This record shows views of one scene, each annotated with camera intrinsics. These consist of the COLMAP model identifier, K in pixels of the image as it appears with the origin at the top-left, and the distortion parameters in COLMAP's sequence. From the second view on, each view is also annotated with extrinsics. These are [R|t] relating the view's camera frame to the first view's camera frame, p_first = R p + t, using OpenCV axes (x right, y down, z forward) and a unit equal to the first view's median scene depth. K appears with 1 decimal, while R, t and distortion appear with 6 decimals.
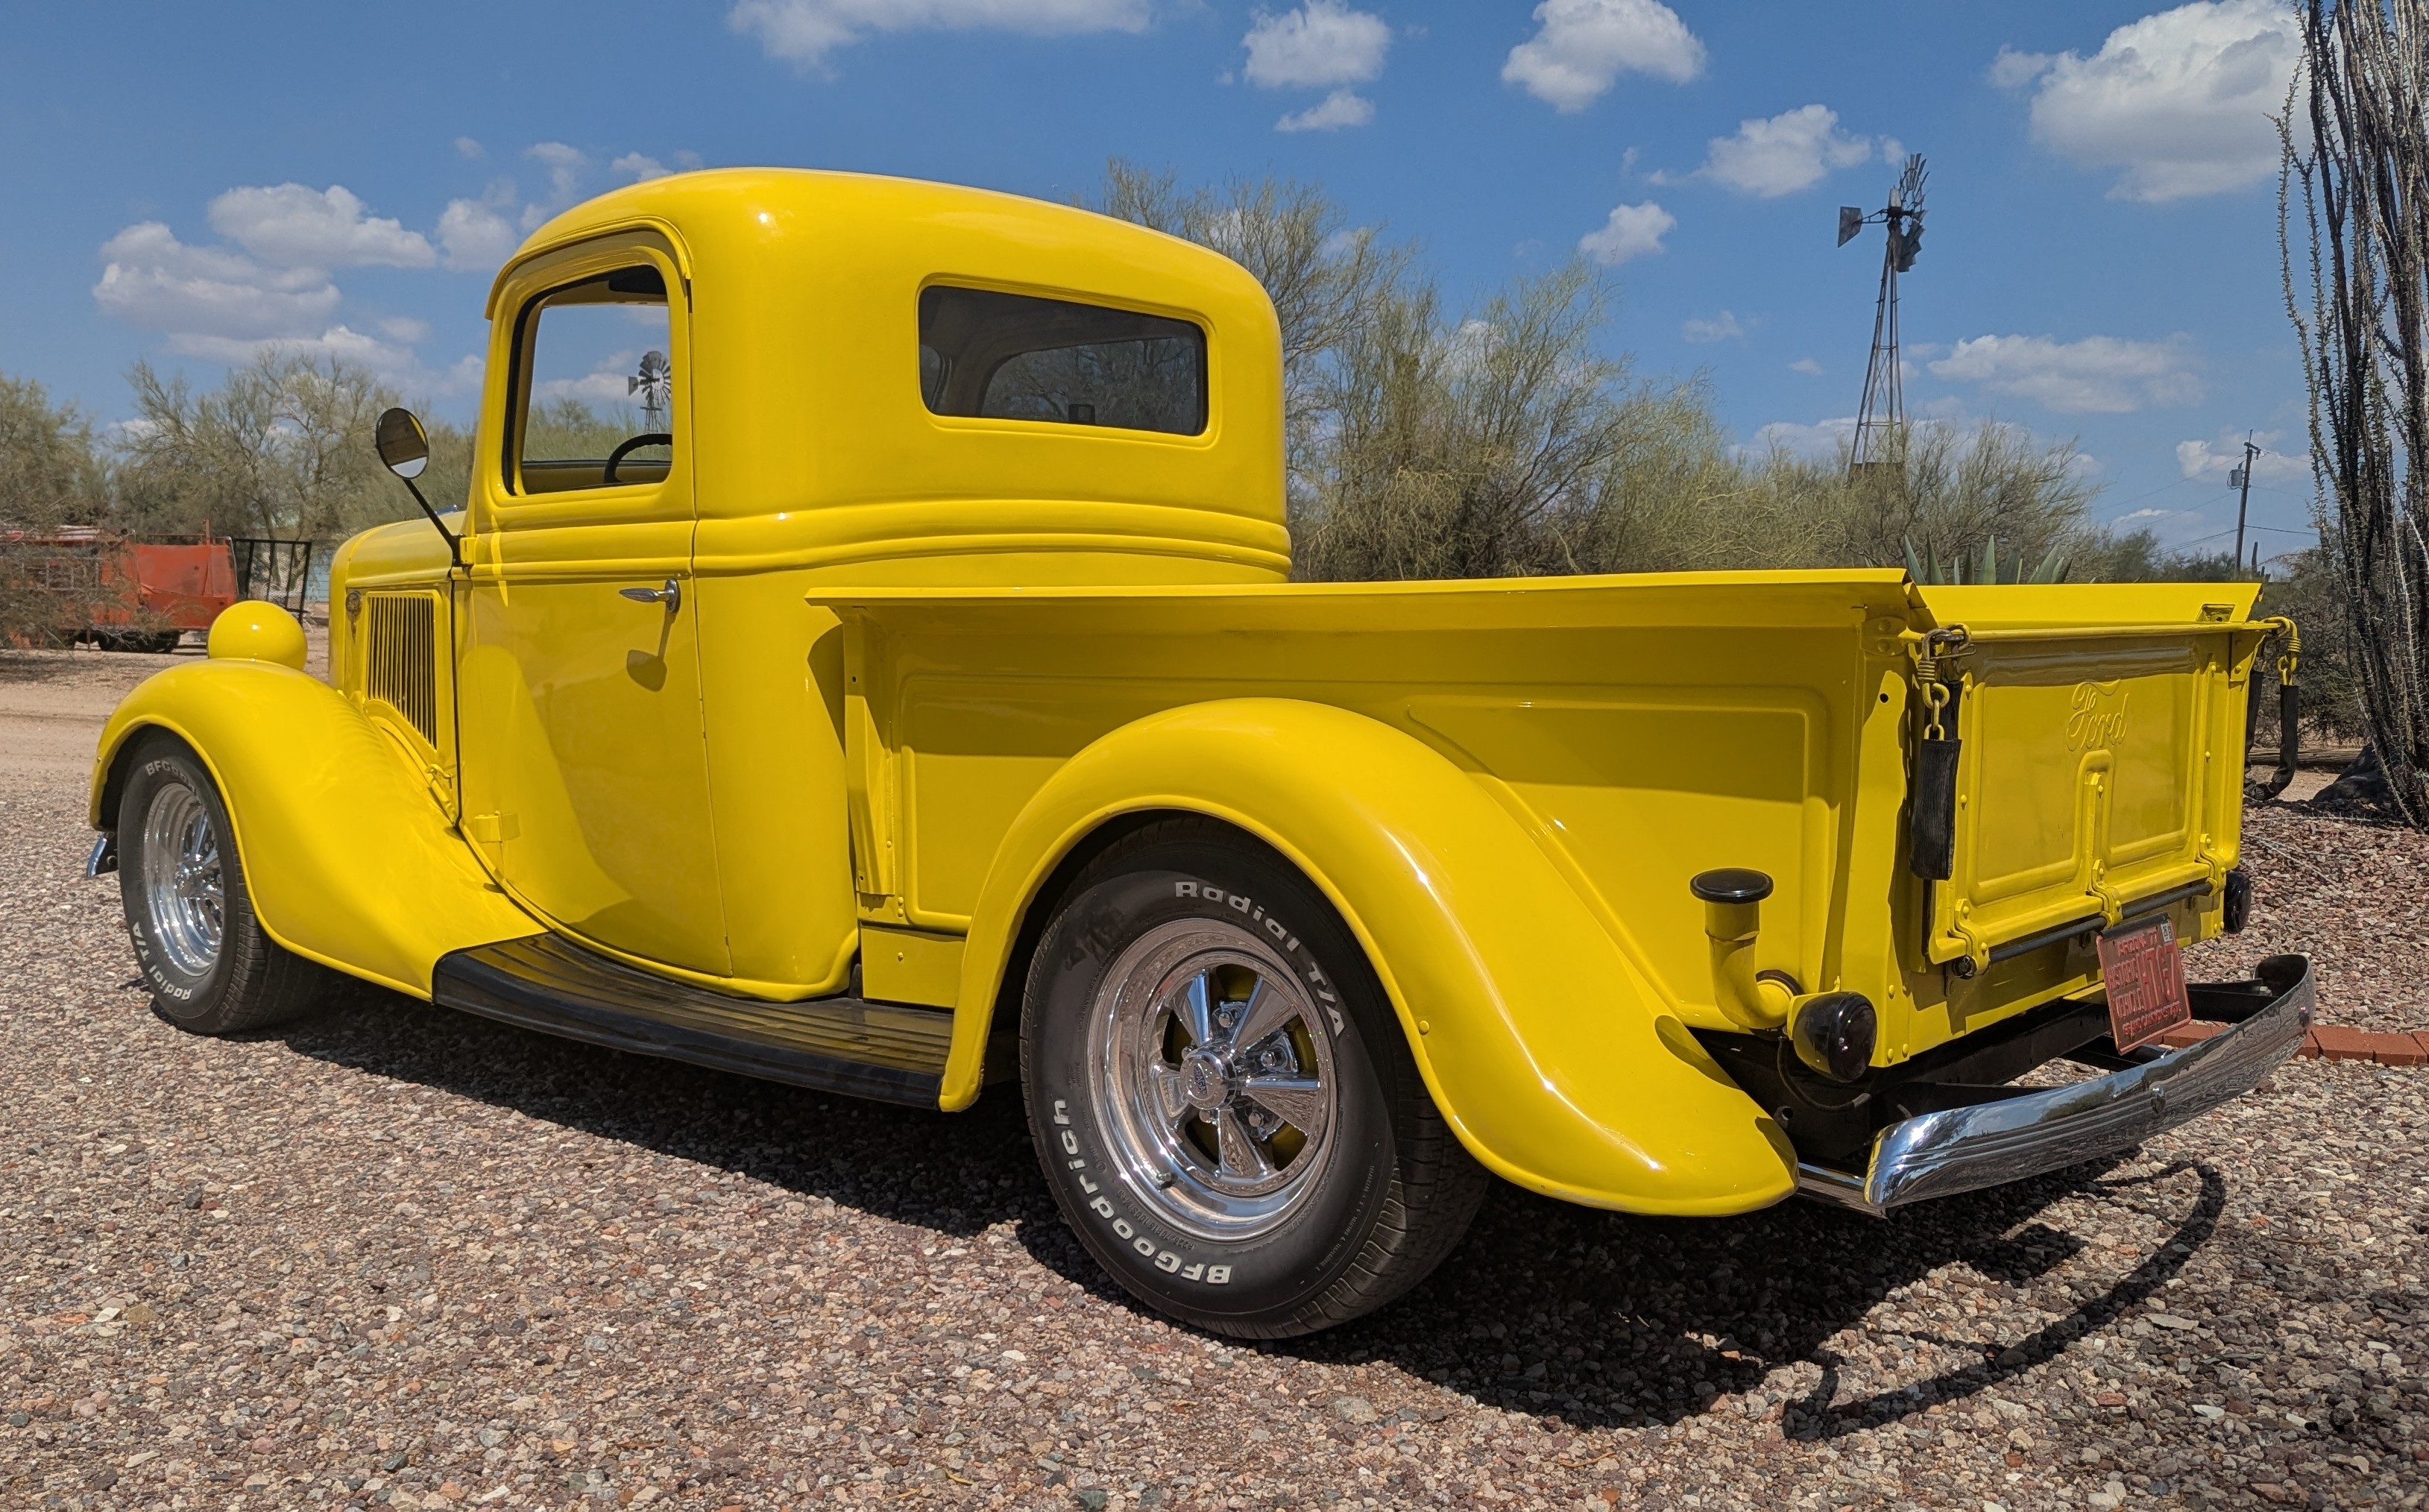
lens RADIAL K [[2188.1, 0, 1216.0], [0, 2188.1, 905.3], [0, 0, 1]] dist [-0.057499, 0.160646]
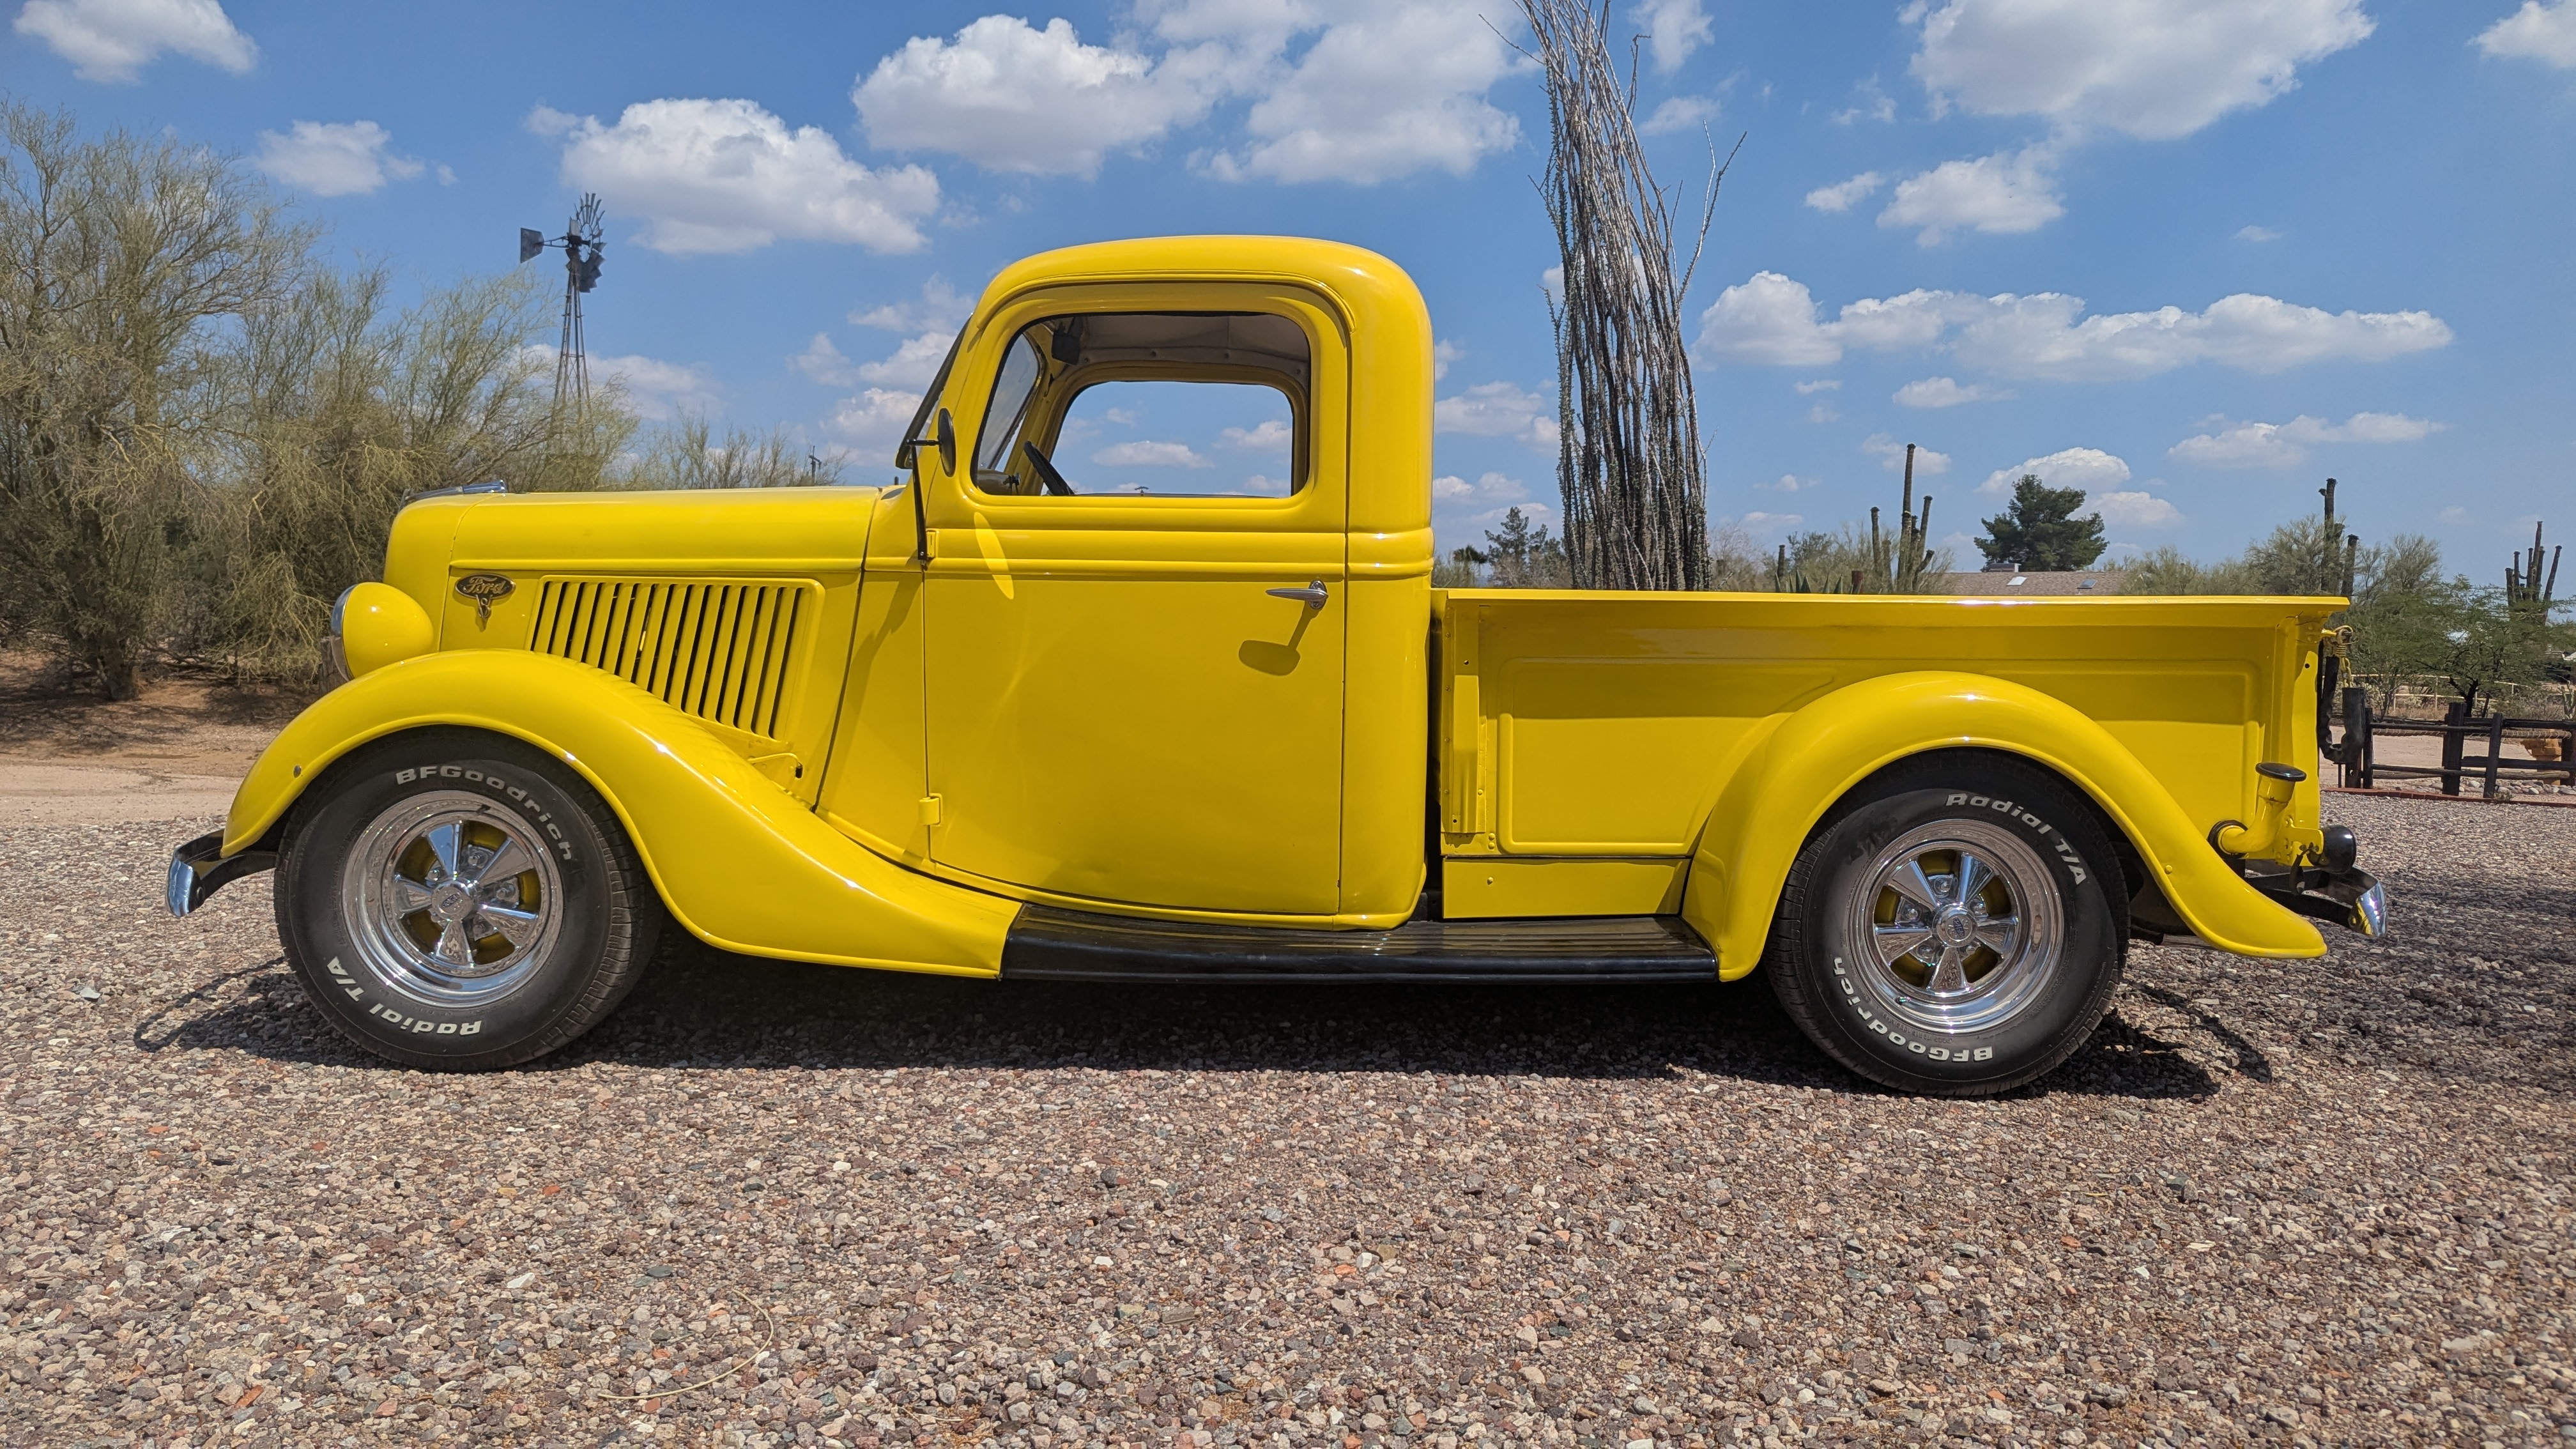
lens RADIAL K [[1864.7, 0, 1288.0], [0, 1864.7, 724.5], [0, 0, 1]] dist [0.046578, -0.006249]
pose [[0.738011, -0.037661, 0.673736, -0.843789], [0.076860, 0.996635, -0.028482, -0.039896], [-0.670397, 0.072804, 0.738423, 0.241896]]
